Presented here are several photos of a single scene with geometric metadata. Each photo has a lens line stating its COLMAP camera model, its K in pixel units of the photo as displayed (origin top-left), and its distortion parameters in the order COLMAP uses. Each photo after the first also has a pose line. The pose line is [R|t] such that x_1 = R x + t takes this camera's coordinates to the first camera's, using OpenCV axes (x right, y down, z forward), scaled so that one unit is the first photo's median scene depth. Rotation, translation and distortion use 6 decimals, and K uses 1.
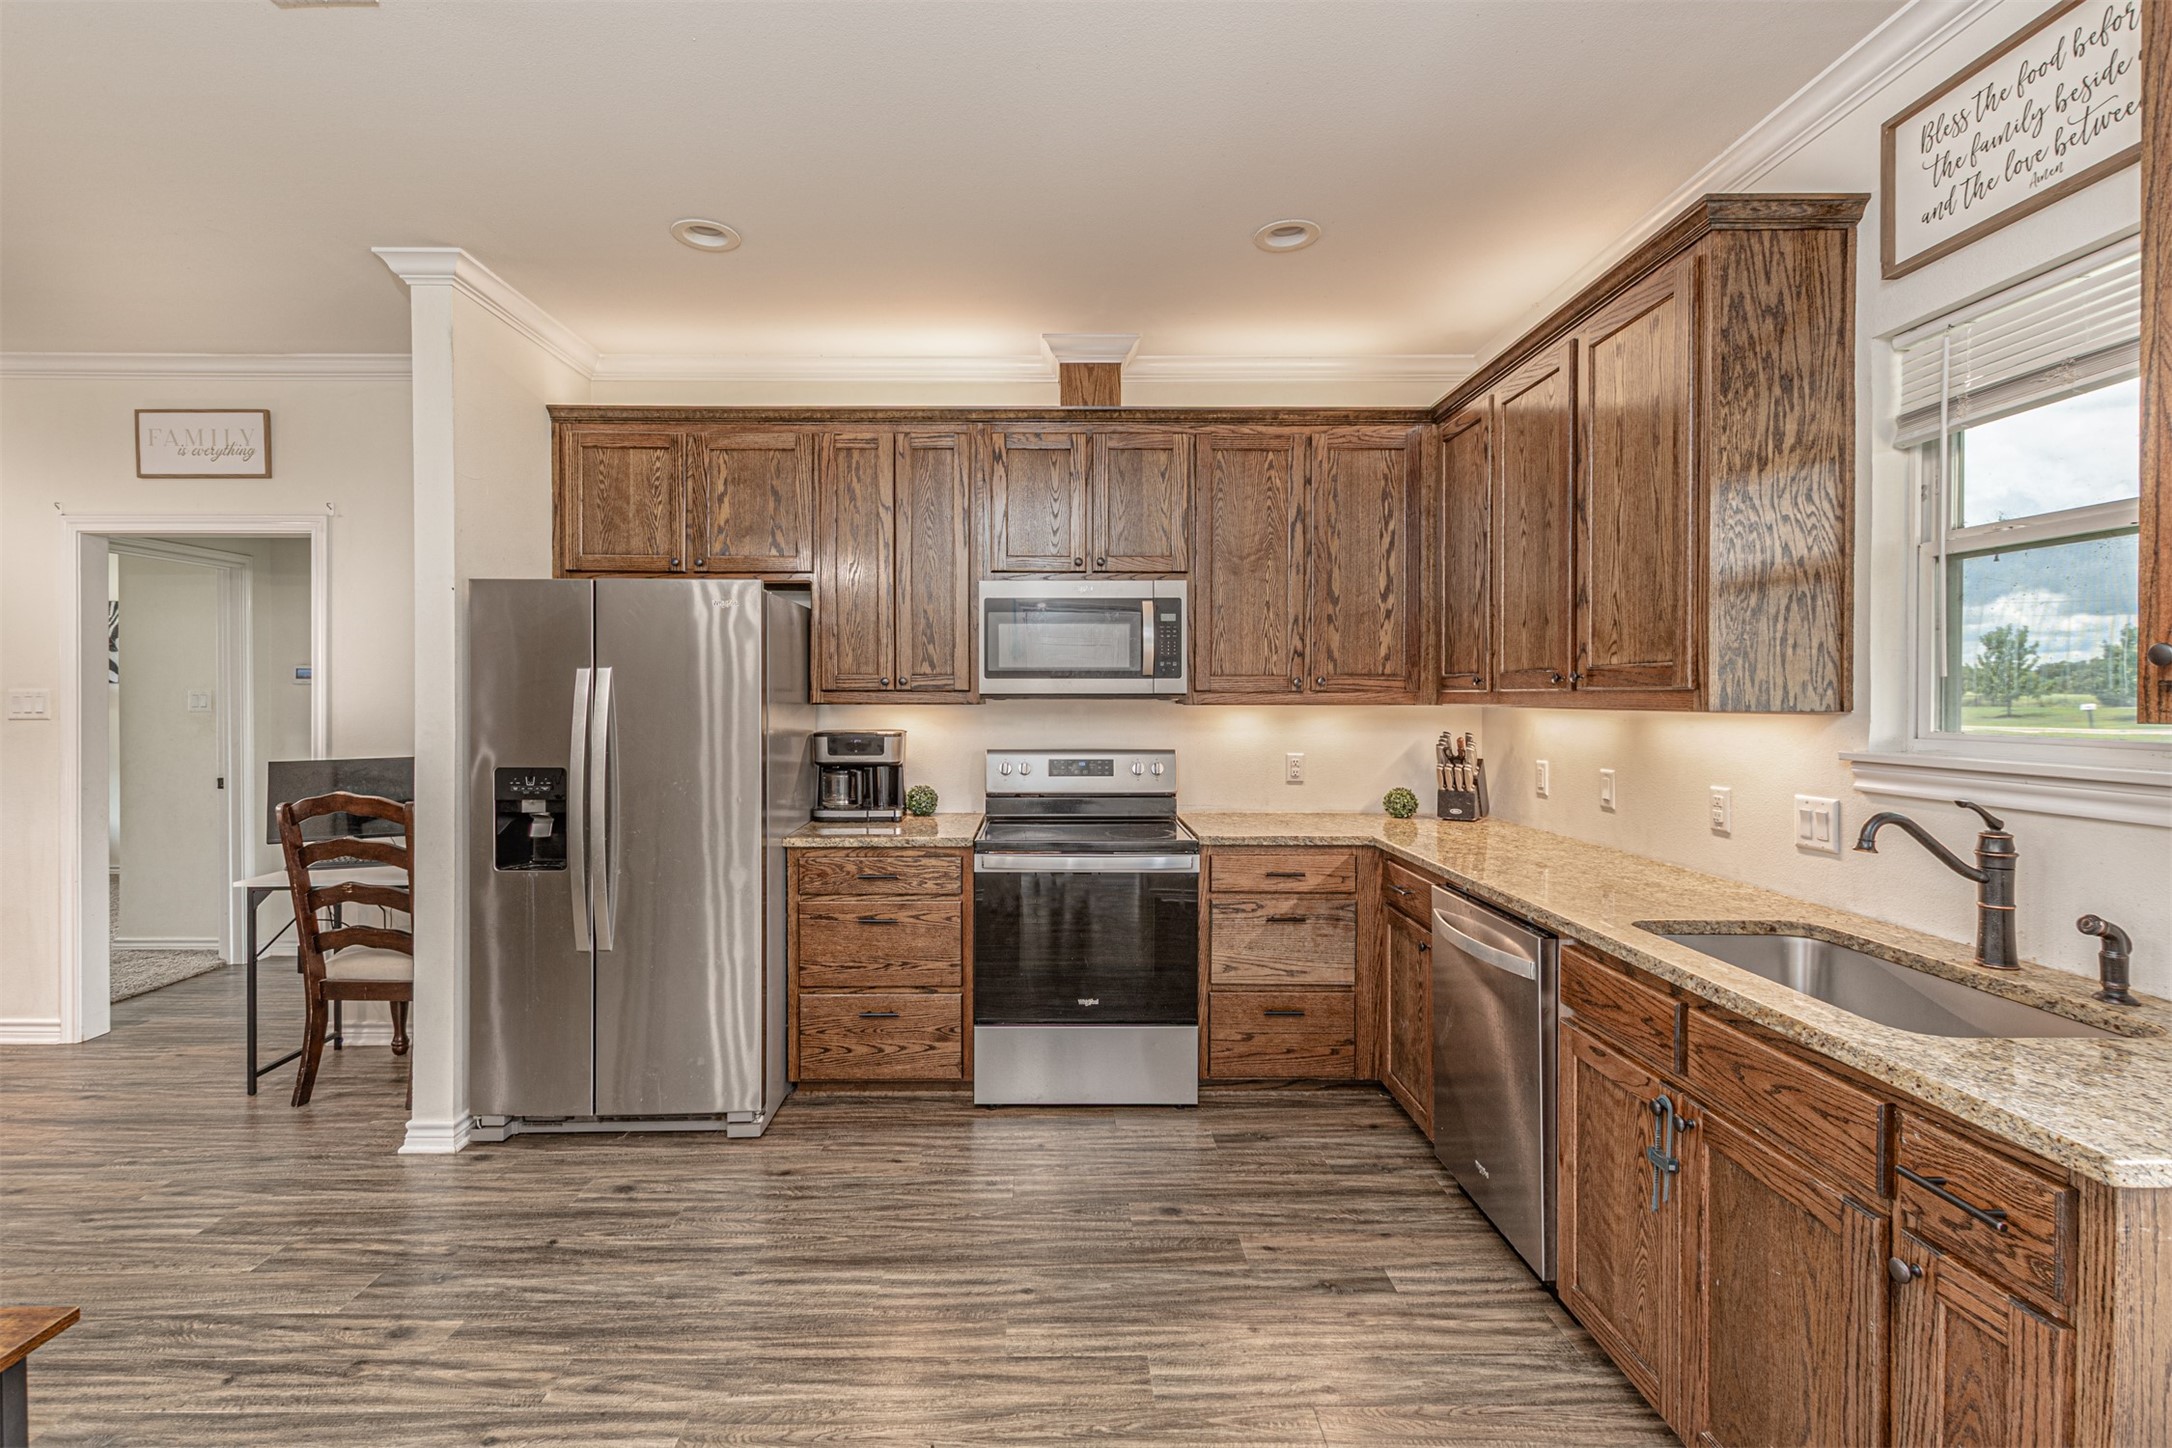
lens RADIAL K [[953.2, 0, 1058.1], [0, 953.2, 702.9], [0, 0, 1]] dist [0.000960, 0.000033]
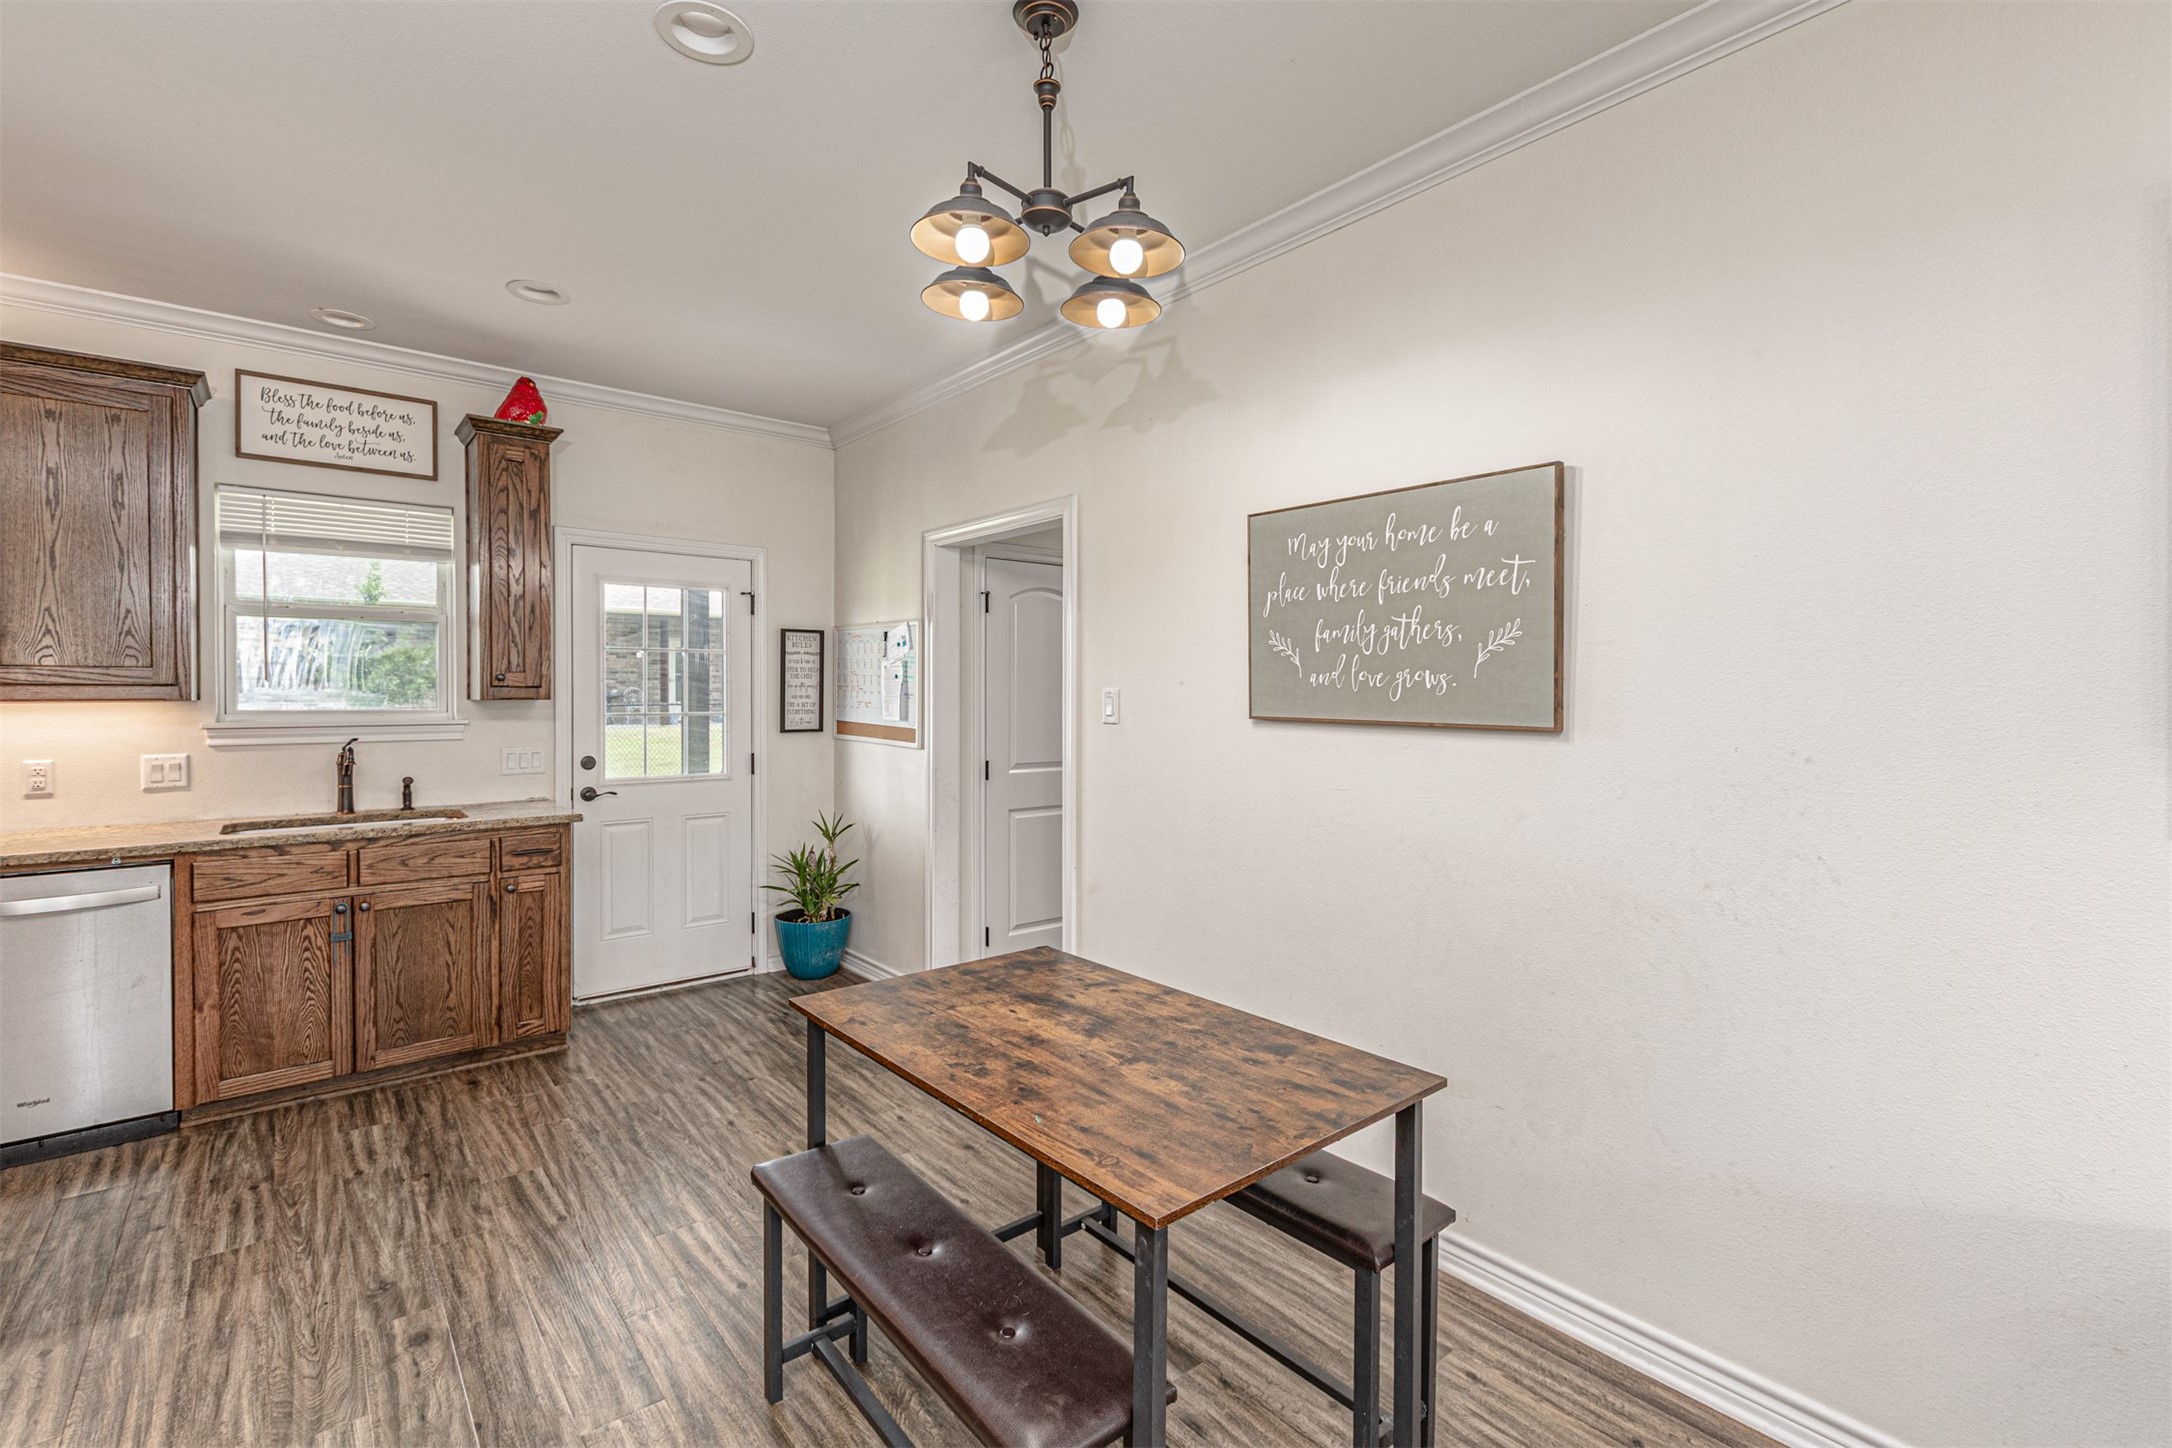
lens RADIAL K [[969.1, 0, 1092.7], [0, 969.1, 701.4], [0, 0, 1]] dist [0.001701, -0.000217]
pose [[-0.634321, -0.010803, 0.772994, -0.938466], [0.003128, 0.999858, 0.016540, -0.006856], [-0.773064, 0.012910, -0.634197, 0.557403]]
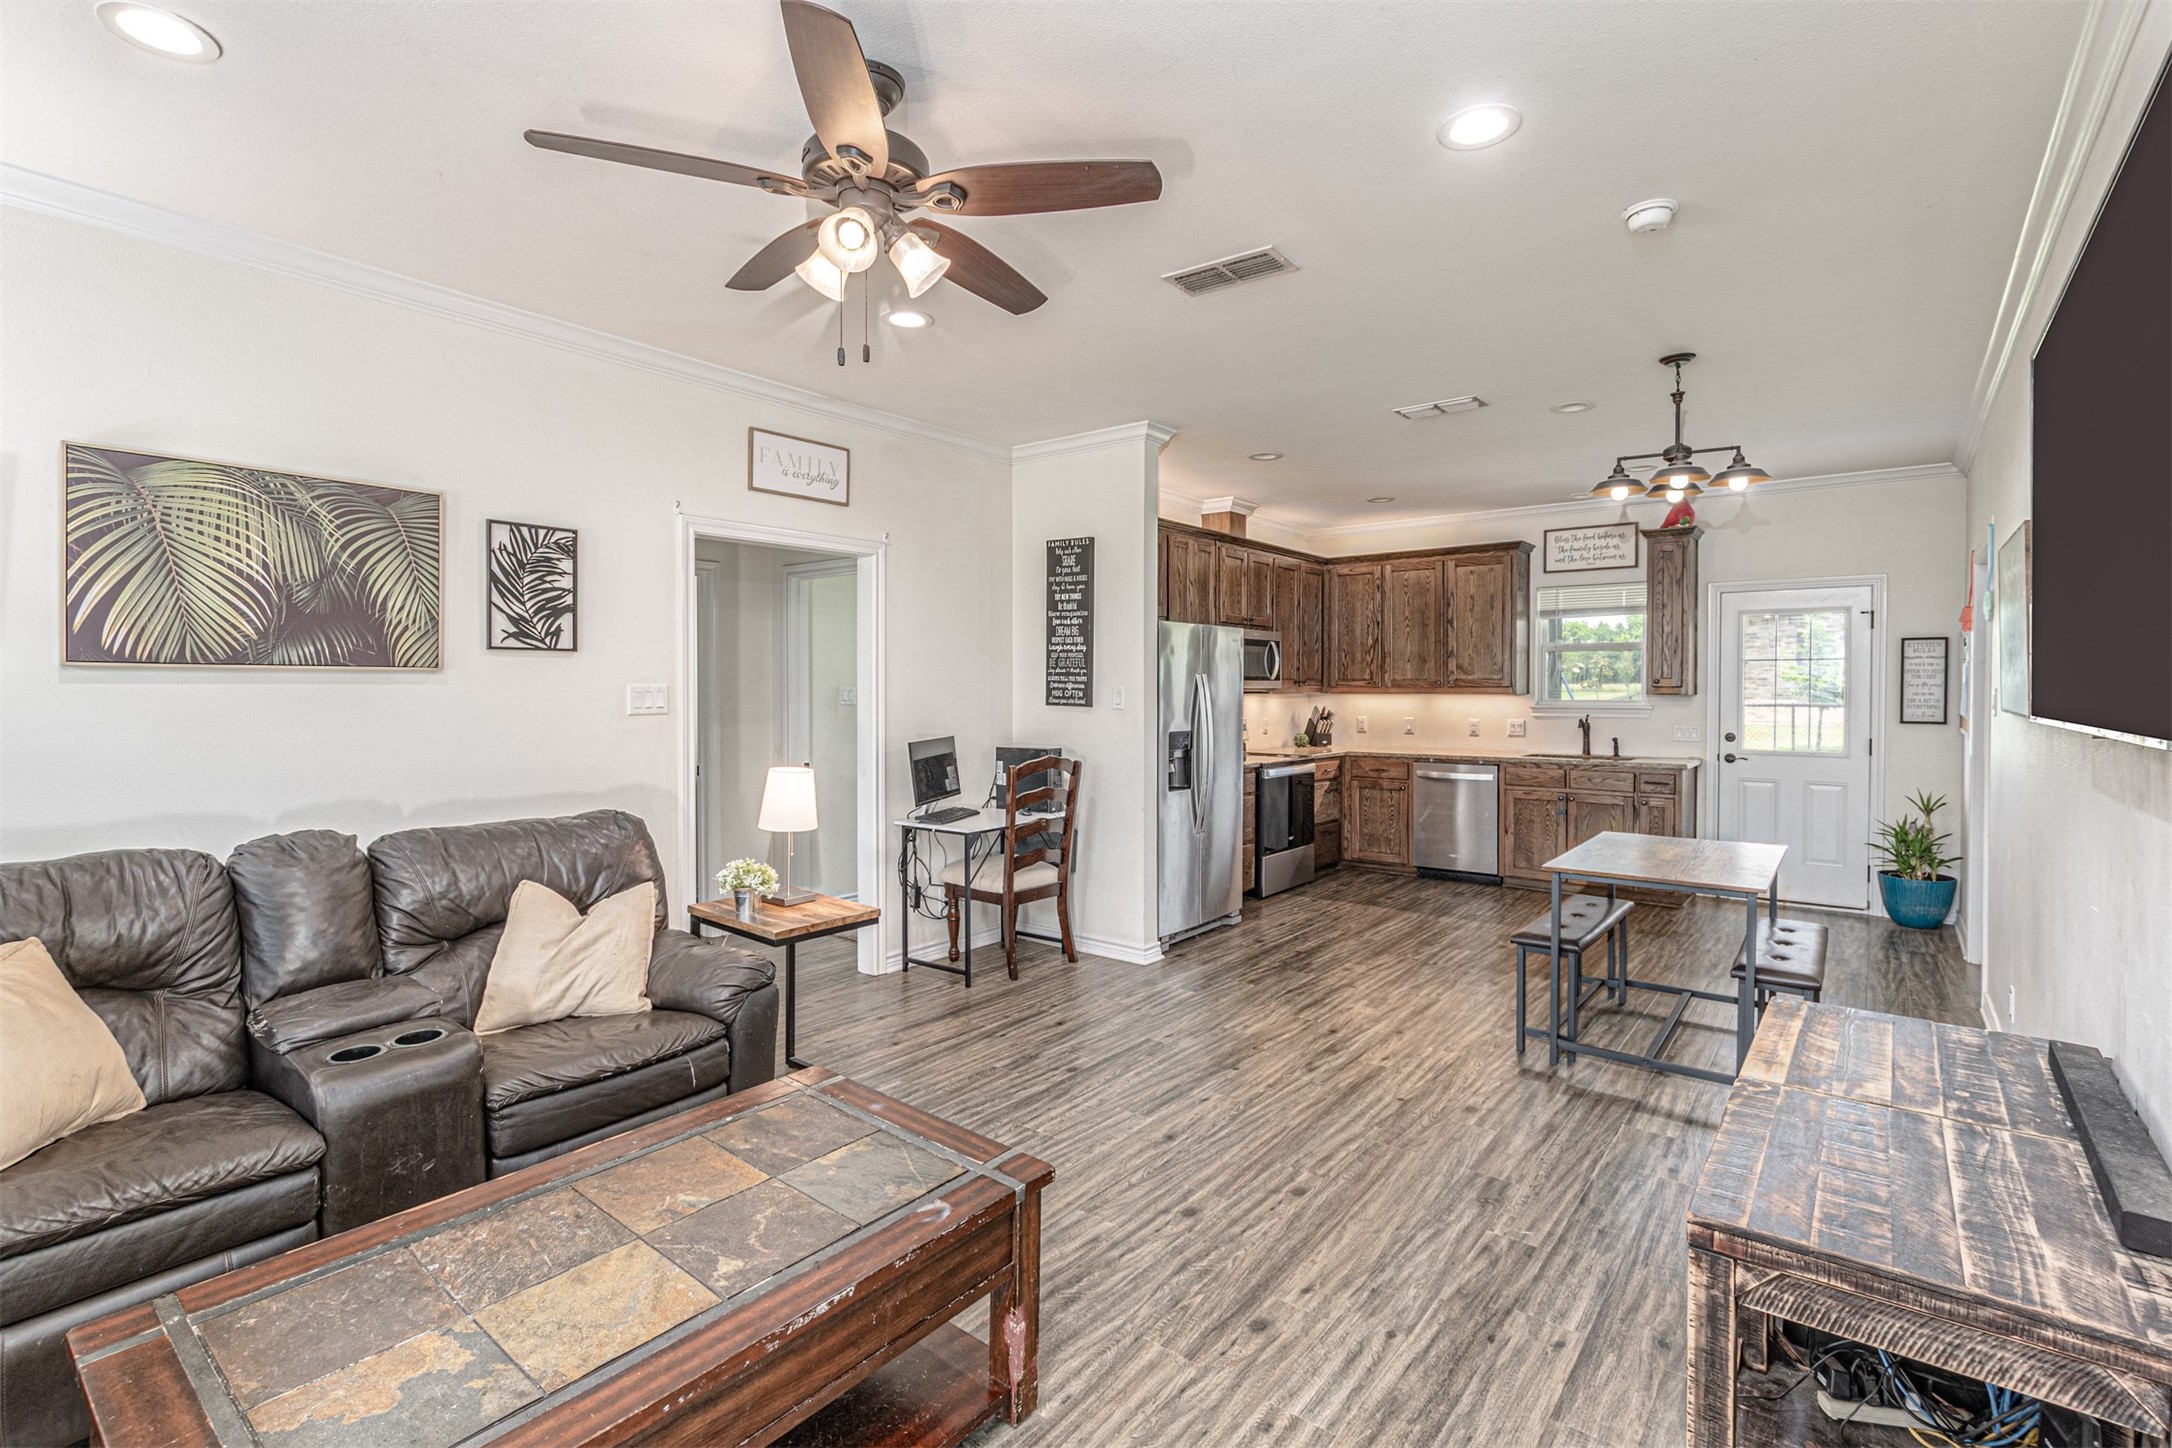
lens RADIAL K [[984.1, 0, 1083.8], [0, 984.1, 704.9], [0, 0, 1]] dist [0.000852, 0.000055]
pose [[0.632189, -0.013961, 0.774688, -1.881968], [0.006748, 0.999899, 0.012514, -0.003742], [-0.774784, -0.002684, 0.632220, -0.000426]]
